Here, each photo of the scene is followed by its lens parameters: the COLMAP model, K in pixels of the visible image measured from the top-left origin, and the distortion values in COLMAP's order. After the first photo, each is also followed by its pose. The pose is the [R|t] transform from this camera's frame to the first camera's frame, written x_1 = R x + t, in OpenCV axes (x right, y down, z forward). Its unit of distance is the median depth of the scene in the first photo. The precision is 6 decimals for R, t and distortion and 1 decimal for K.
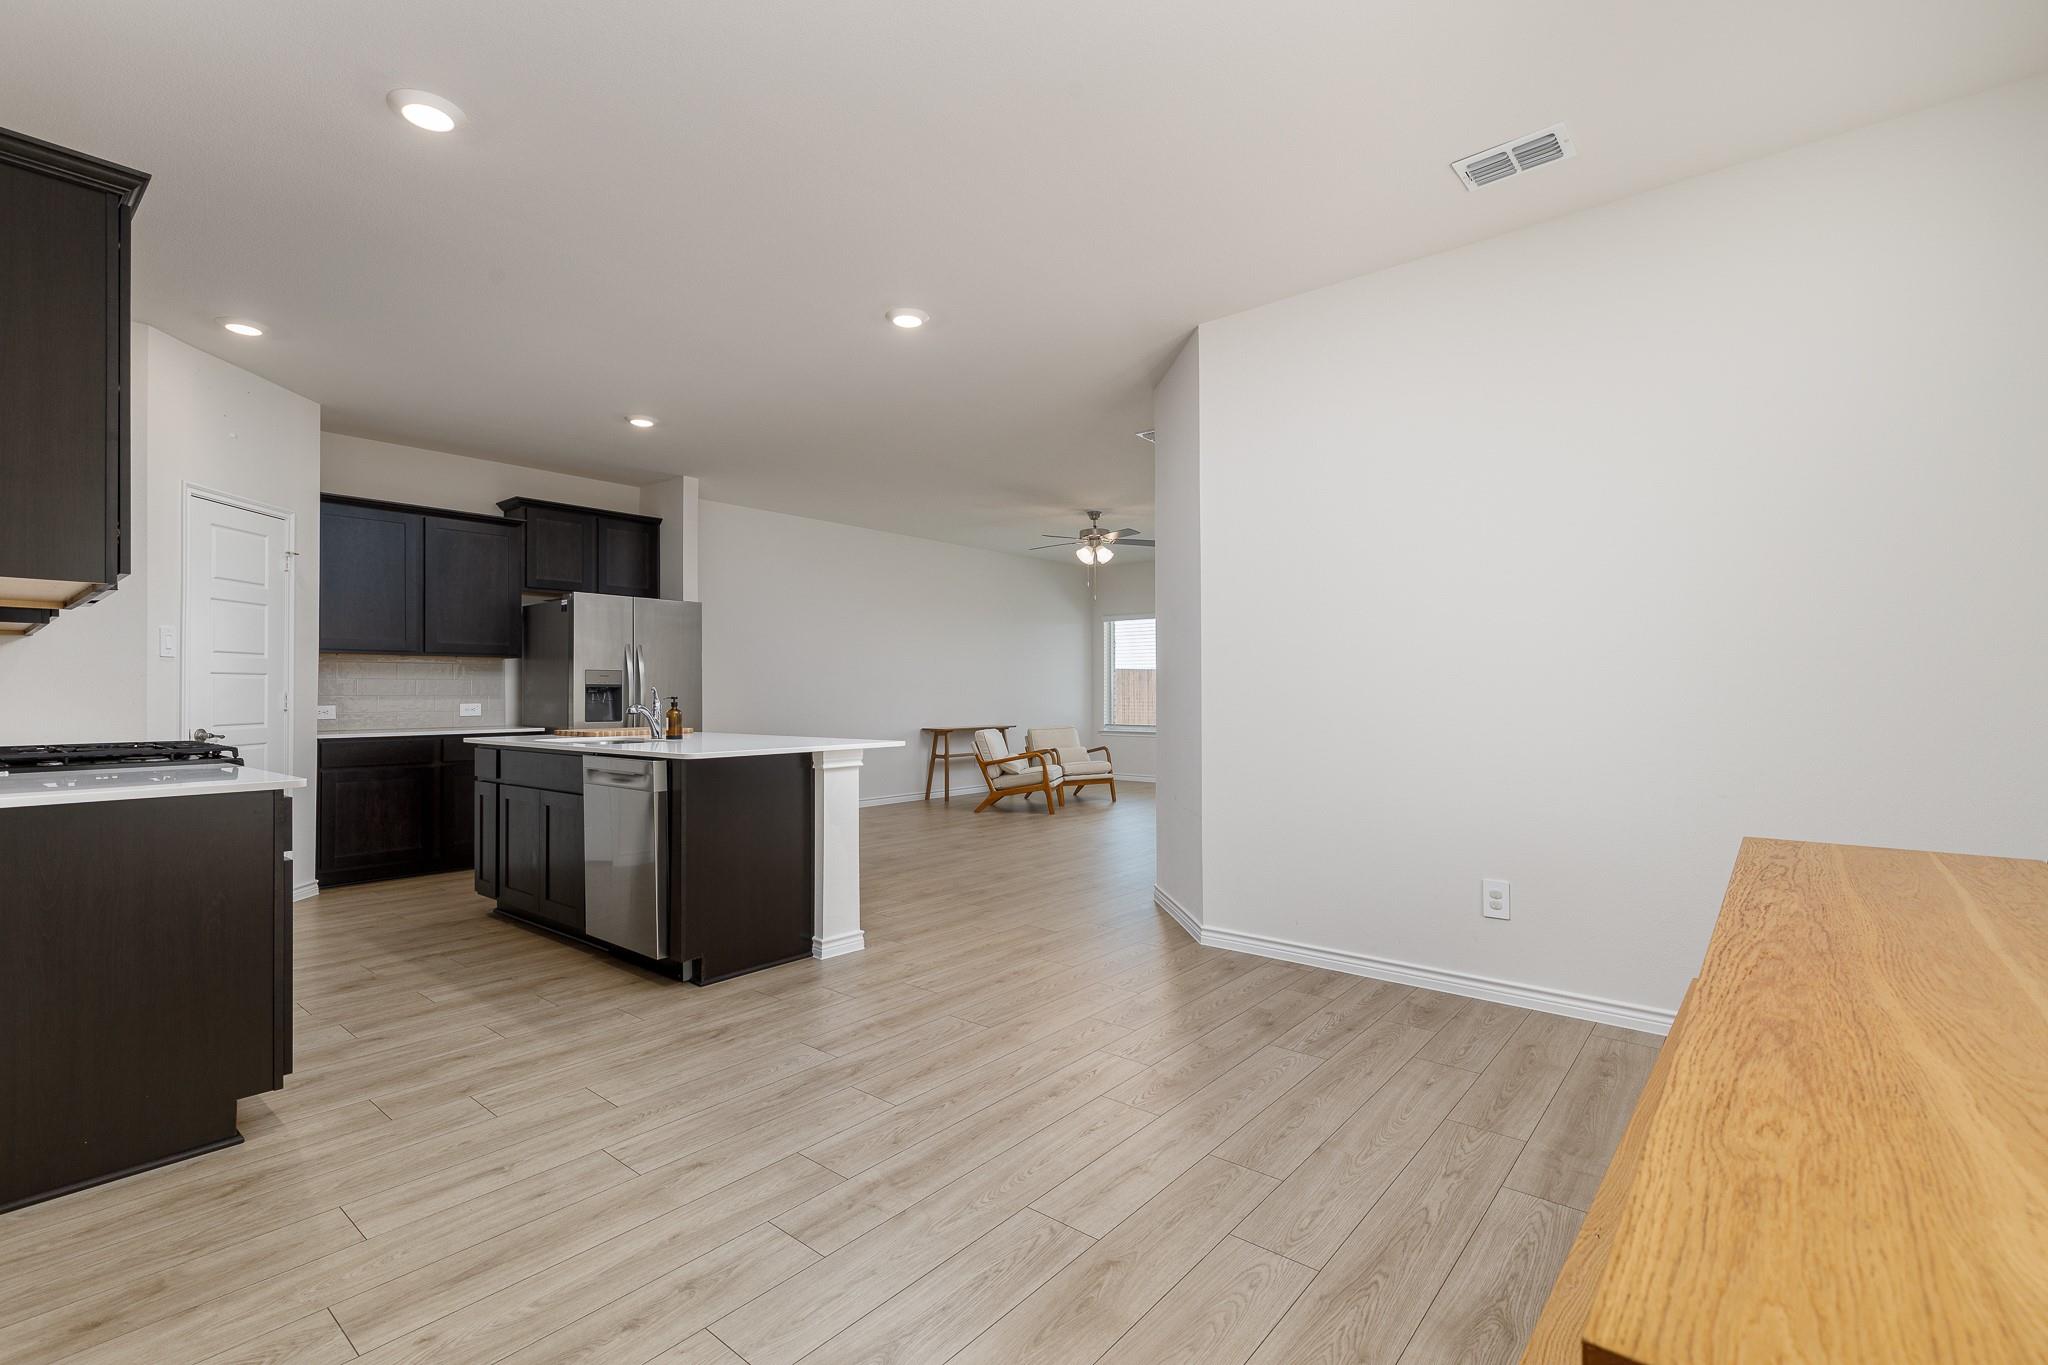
lens RADIAL K [[913.6, 0, 1024.0], [0, 913.6, 682.5], [0, 0, 1]] dist [0.001263, 0.001628]
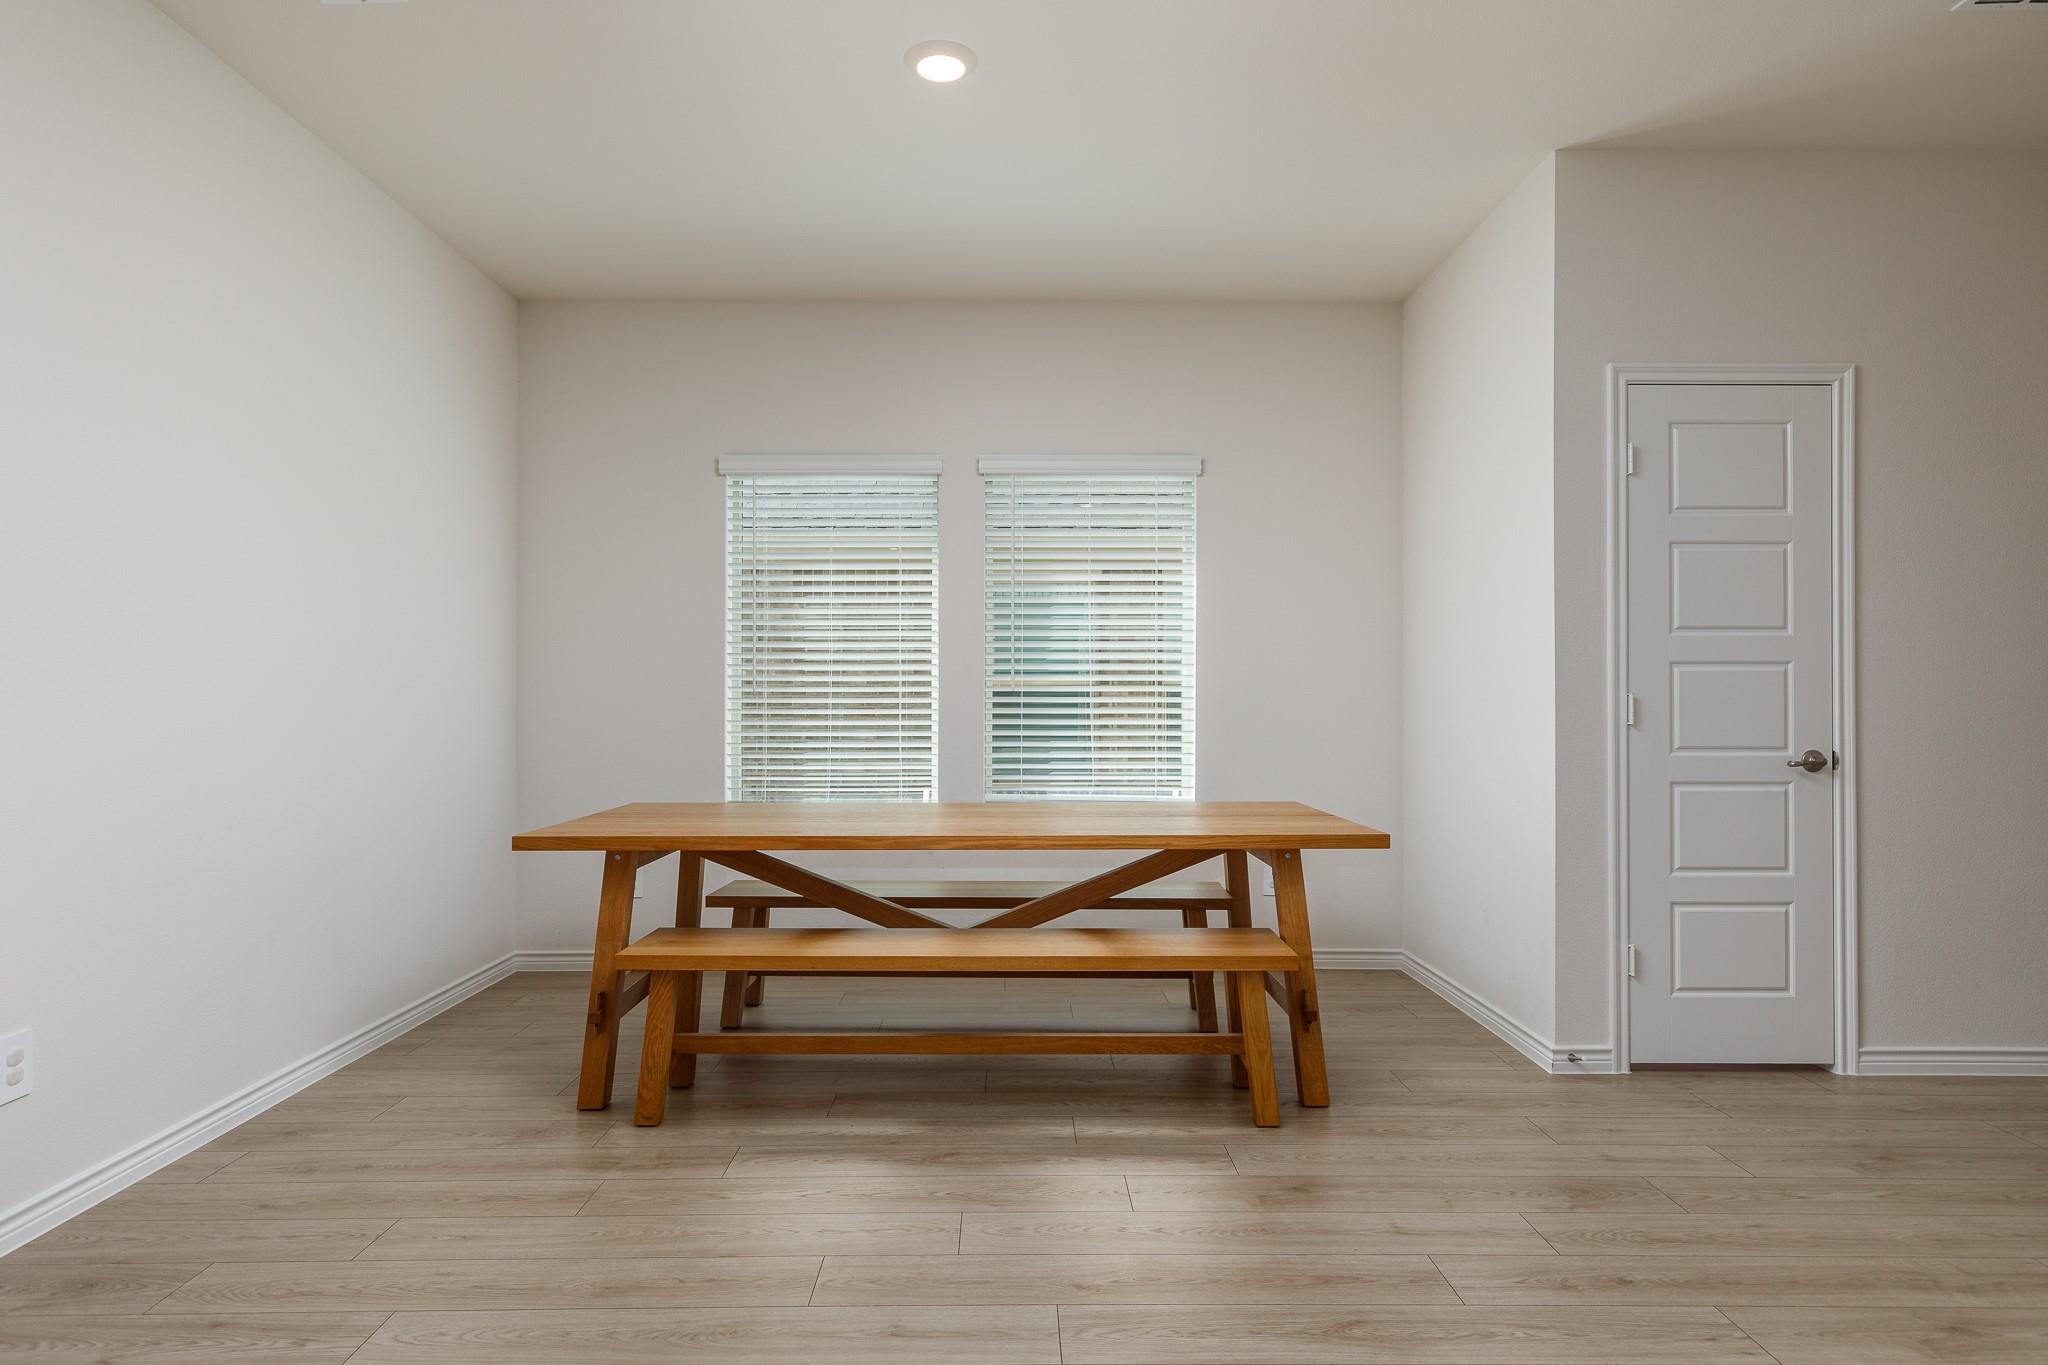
lens RADIAL K [[1154.7, 0, 1010.9], [0, 1154.7, 692.5], [0, 0, 1]] dist [0.002514, -0.001196]
pose [[-0.639568, 0.006338, 0.768708, -0.213221], [-0.008244, 0.999852, -0.015103, 0.006152], [-0.768690, -0.015997, -0.639421, 0.491506]]
